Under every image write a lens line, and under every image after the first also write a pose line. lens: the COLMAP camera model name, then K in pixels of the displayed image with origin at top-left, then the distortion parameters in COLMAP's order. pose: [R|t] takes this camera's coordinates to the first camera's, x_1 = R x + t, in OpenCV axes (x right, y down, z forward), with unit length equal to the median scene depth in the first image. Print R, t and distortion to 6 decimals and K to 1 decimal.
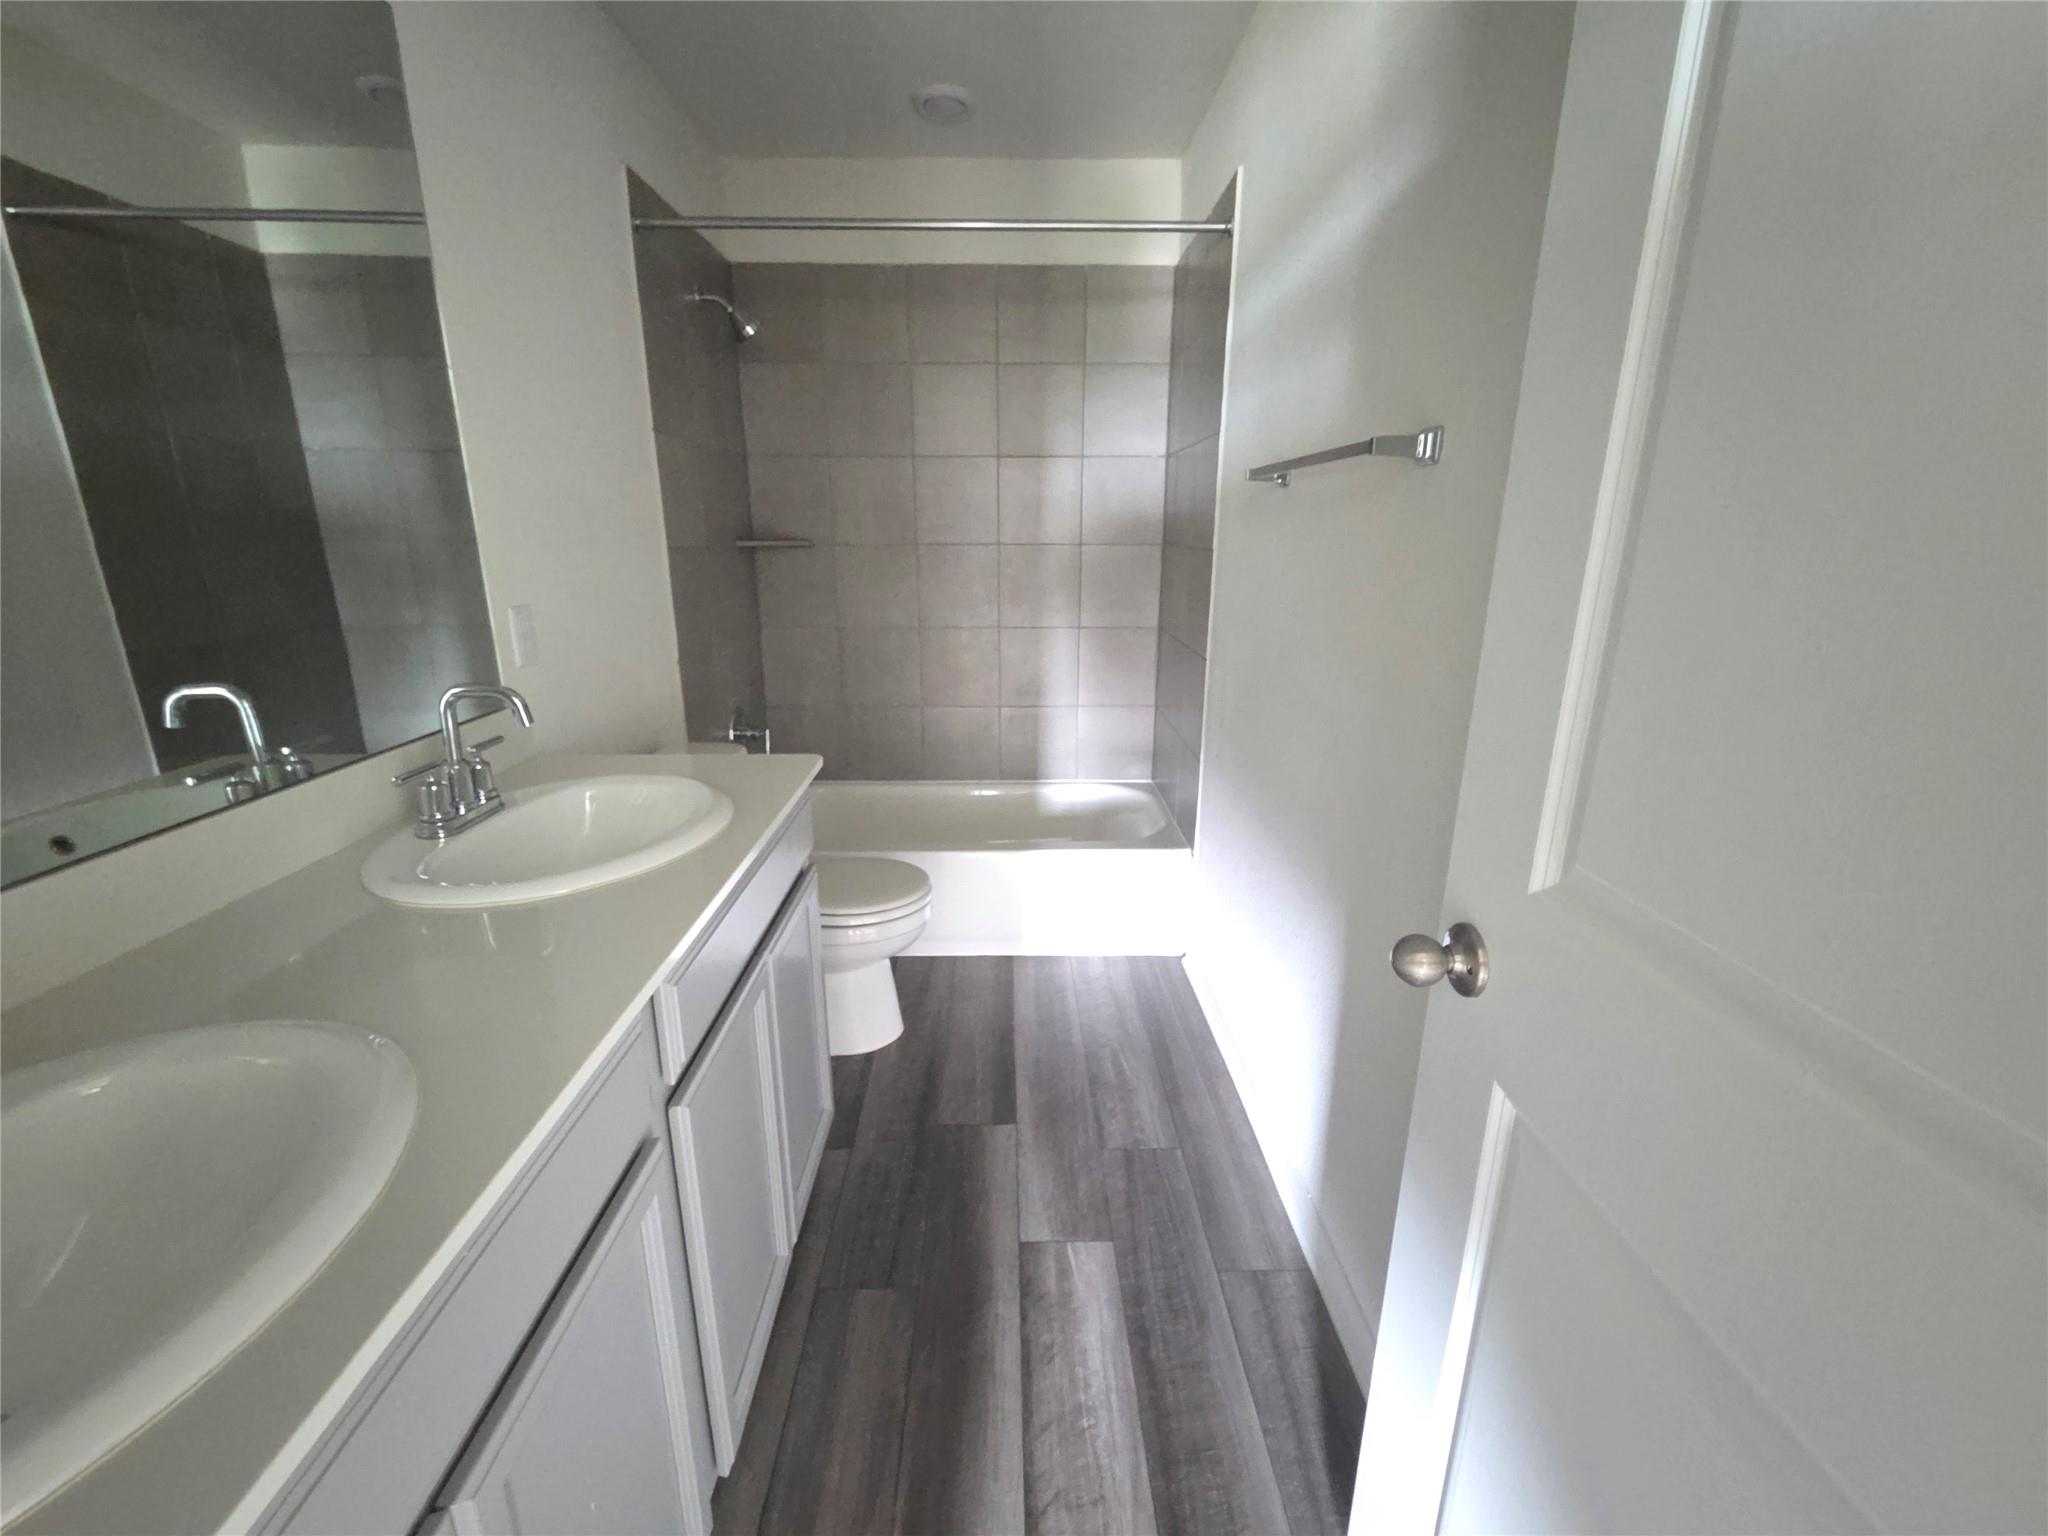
lens RADIAL K [[838.5, 0, 1024.9], [0, 838.5, 765.4], [0, 0, 1]] dist [-0.003031, 0.004438]
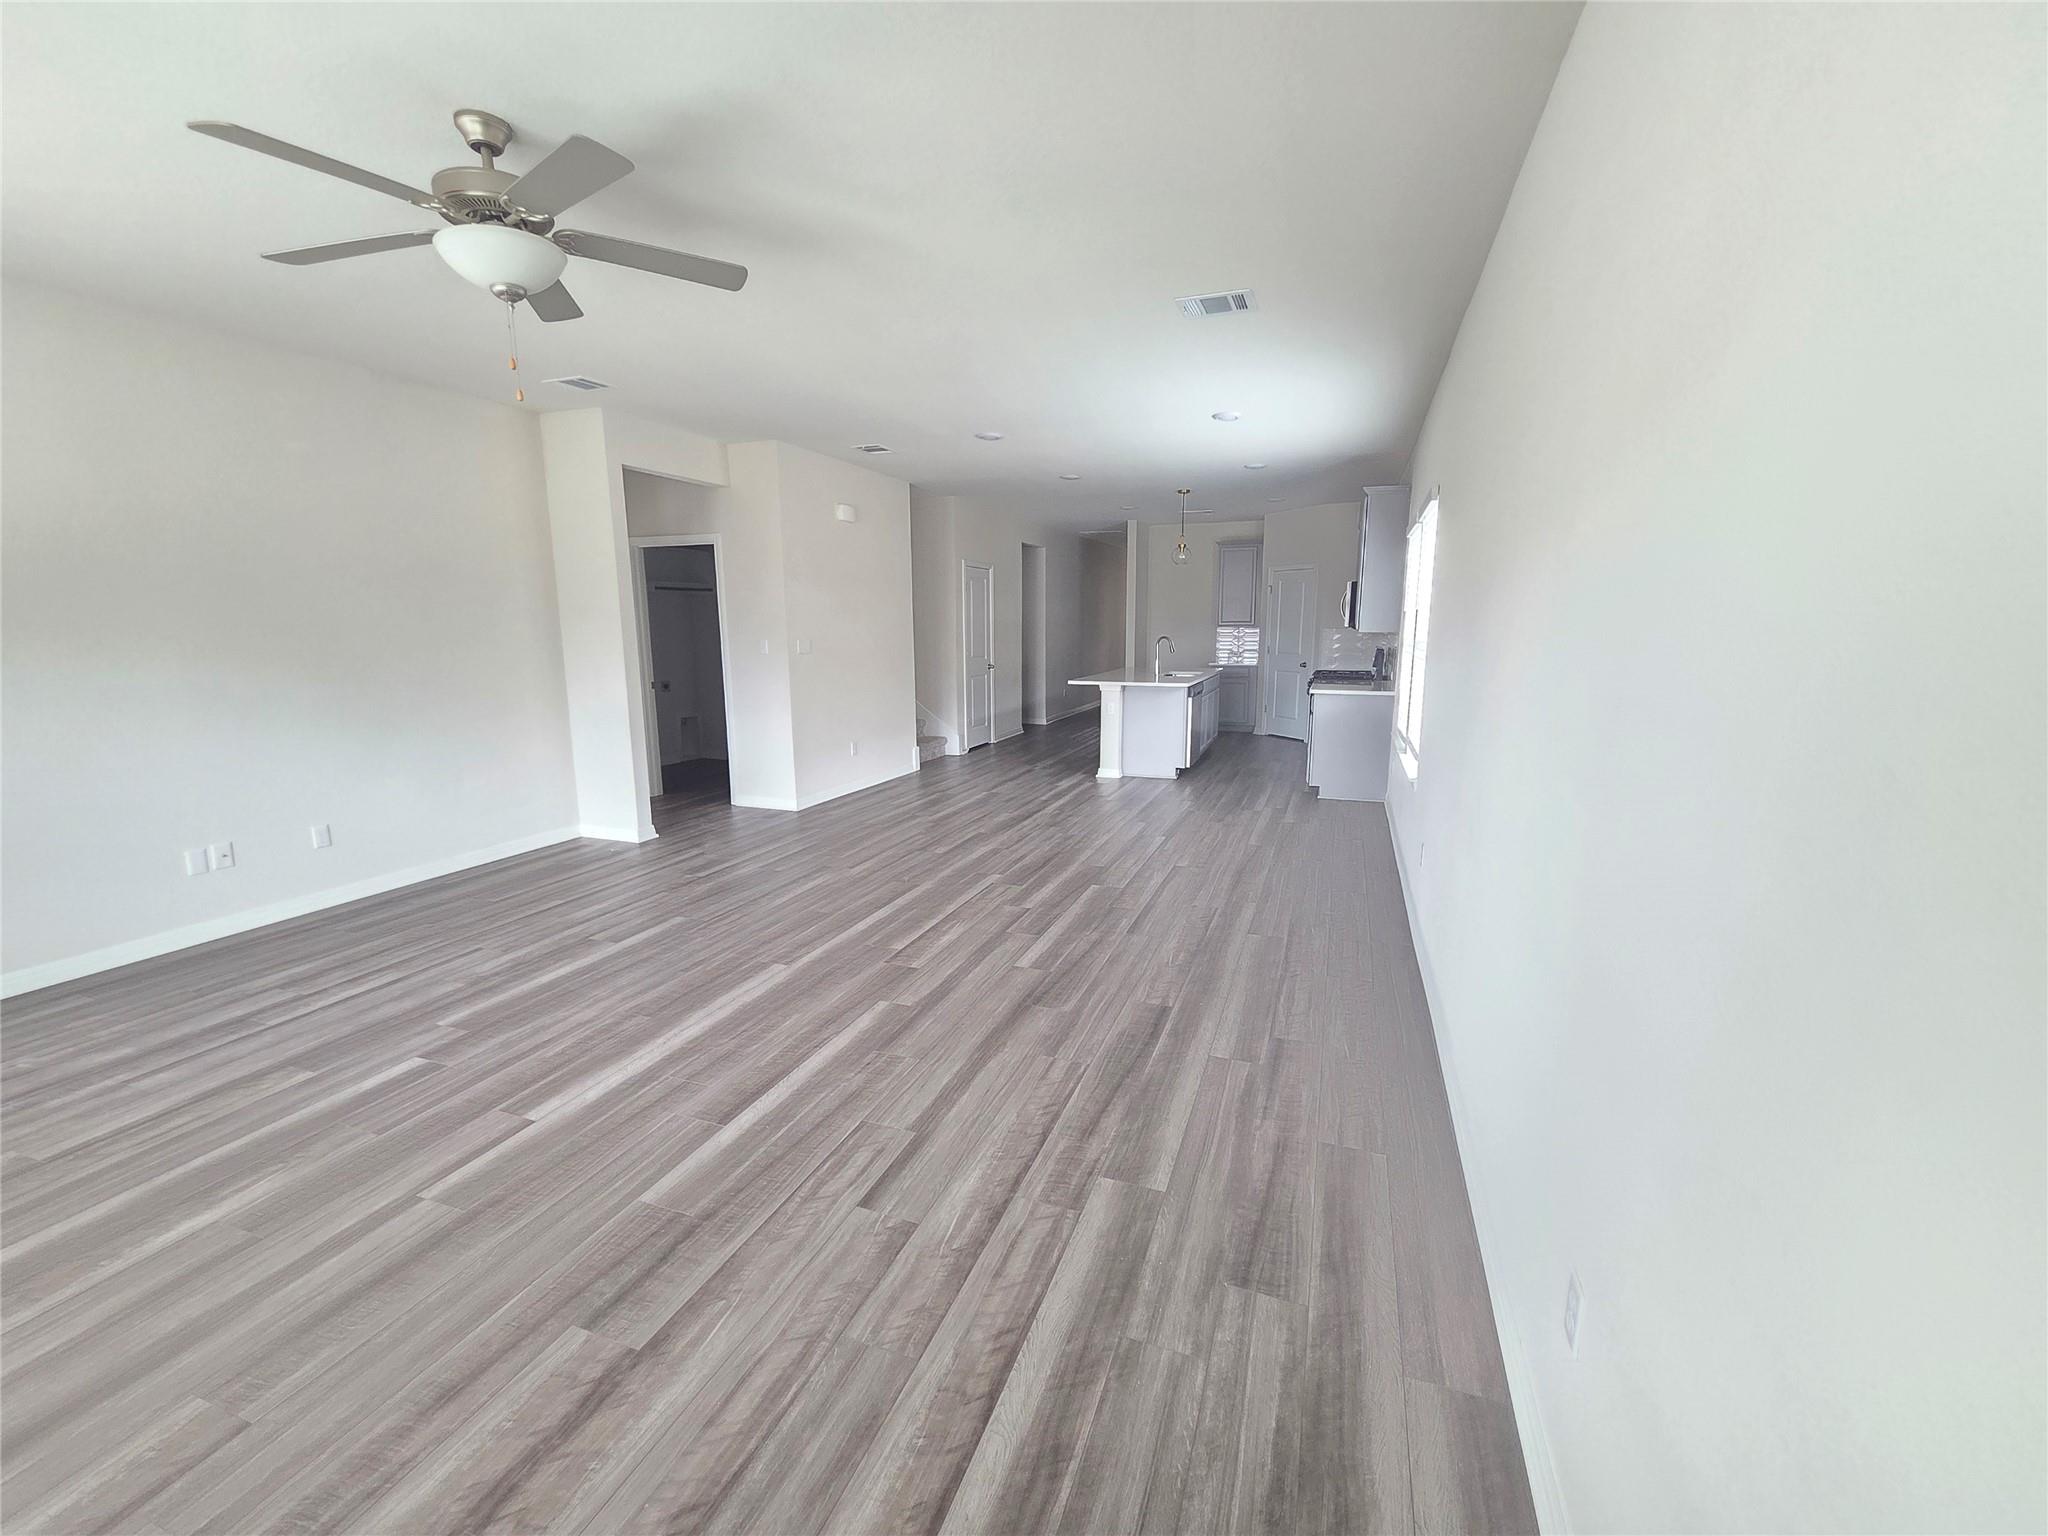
lens RADIAL K [[838.5, 0, 1026.3], [0, 838.5, 770.2], [0, 0, 1]] dist [-0.003031, 0.004438]
pose [[-0.926061, -0.070357, 0.370758, -0.409726], [0.100609, 0.900878, 0.422251, -0.518732], [-0.363716, 0.428332, -0.827190, 1.420858]]
